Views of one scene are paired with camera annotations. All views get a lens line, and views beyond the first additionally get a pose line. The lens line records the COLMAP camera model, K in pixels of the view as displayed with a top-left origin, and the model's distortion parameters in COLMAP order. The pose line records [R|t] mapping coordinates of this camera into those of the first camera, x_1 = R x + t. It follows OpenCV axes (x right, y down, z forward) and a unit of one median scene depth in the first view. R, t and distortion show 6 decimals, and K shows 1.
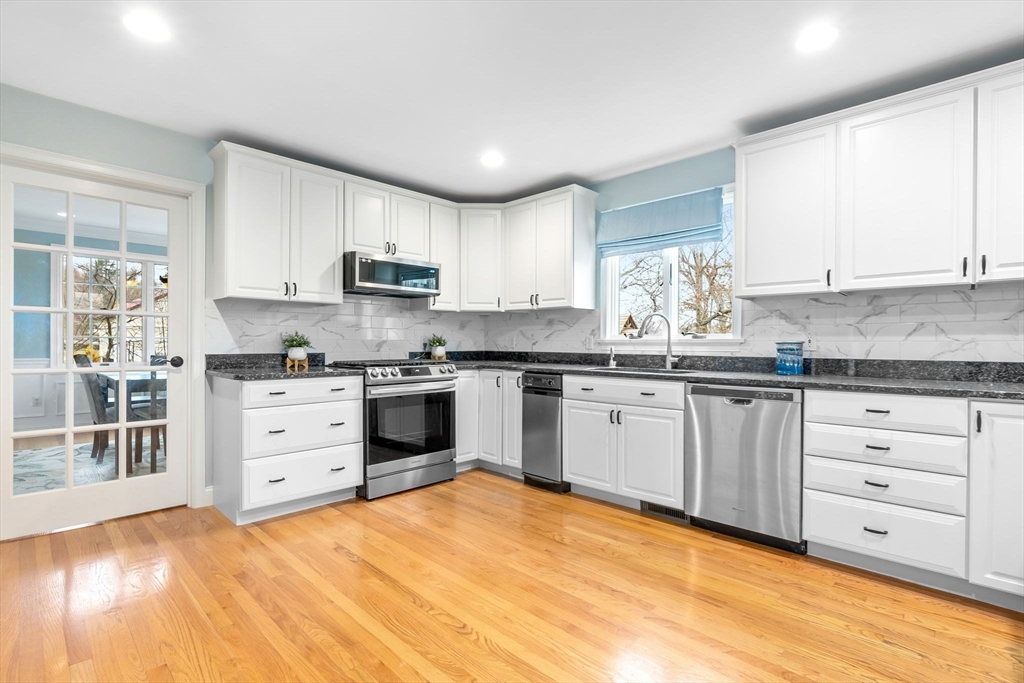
lens RADIAL K [[504.3, 0, 514.4], [0, 504.3, 345.1], [0, 0, 1]] dist [-0.000445, -0.000119]
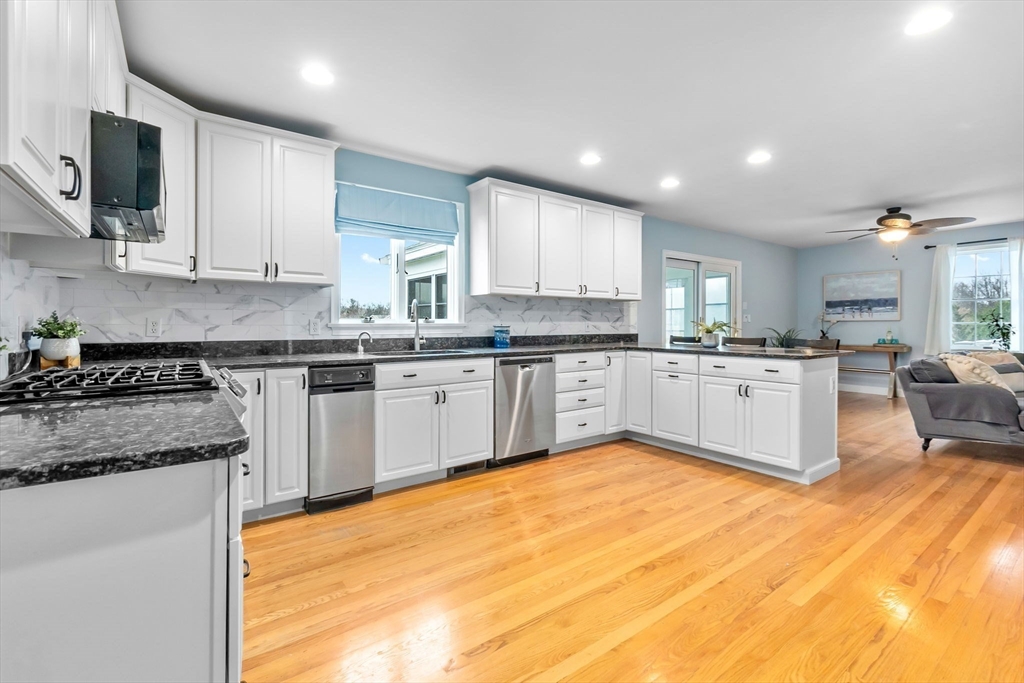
lens RADIAL K [[454.7, 0, 515.6], [0, 454.7, 327.3], [0, 0, 1]] dist [0.001523, 0.000031]
pose [[0.150633, -0.010719, 0.988532, -0.637833], [0.006436, 0.999931, 0.009862, -0.011728], [-0.988569, 0.004877, 0.150692, 0.618020]]
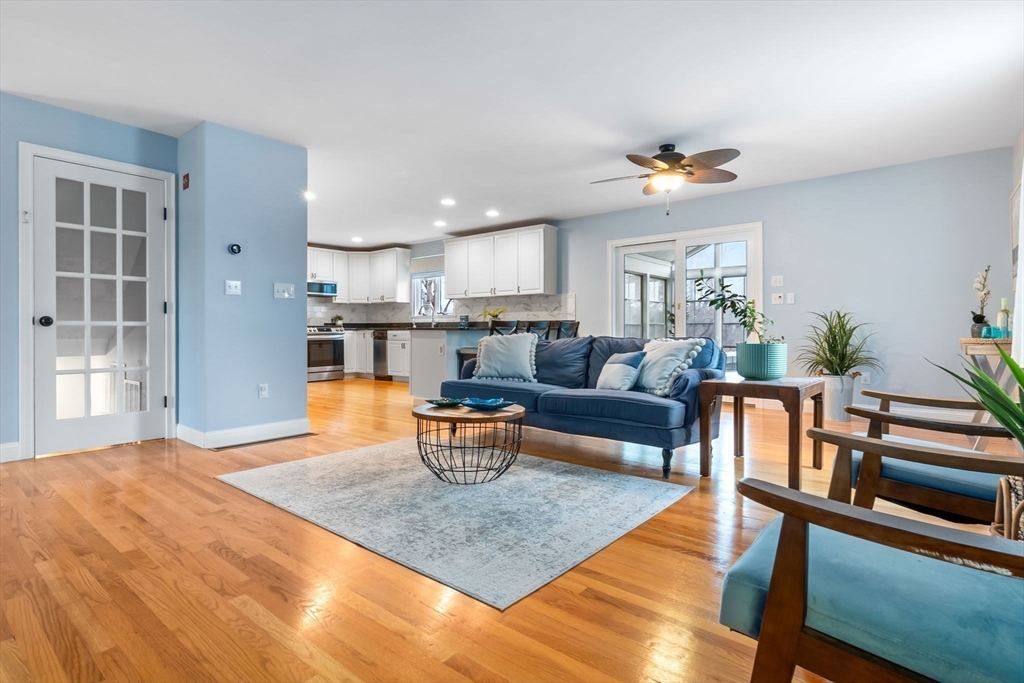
lens RADIAL K [[516.9, 0, 512.0], [0, 516.9, 341.5], [0, 0, 1]] dist [-0.004388, -0.000189]
pose [[0.996099, -0.006056, 0.088037, 0.456453], [0.004615, 0.999852, 0.016560, 0.071268], [-0.088124, -0.016089, 0.995980, -1.453158]]
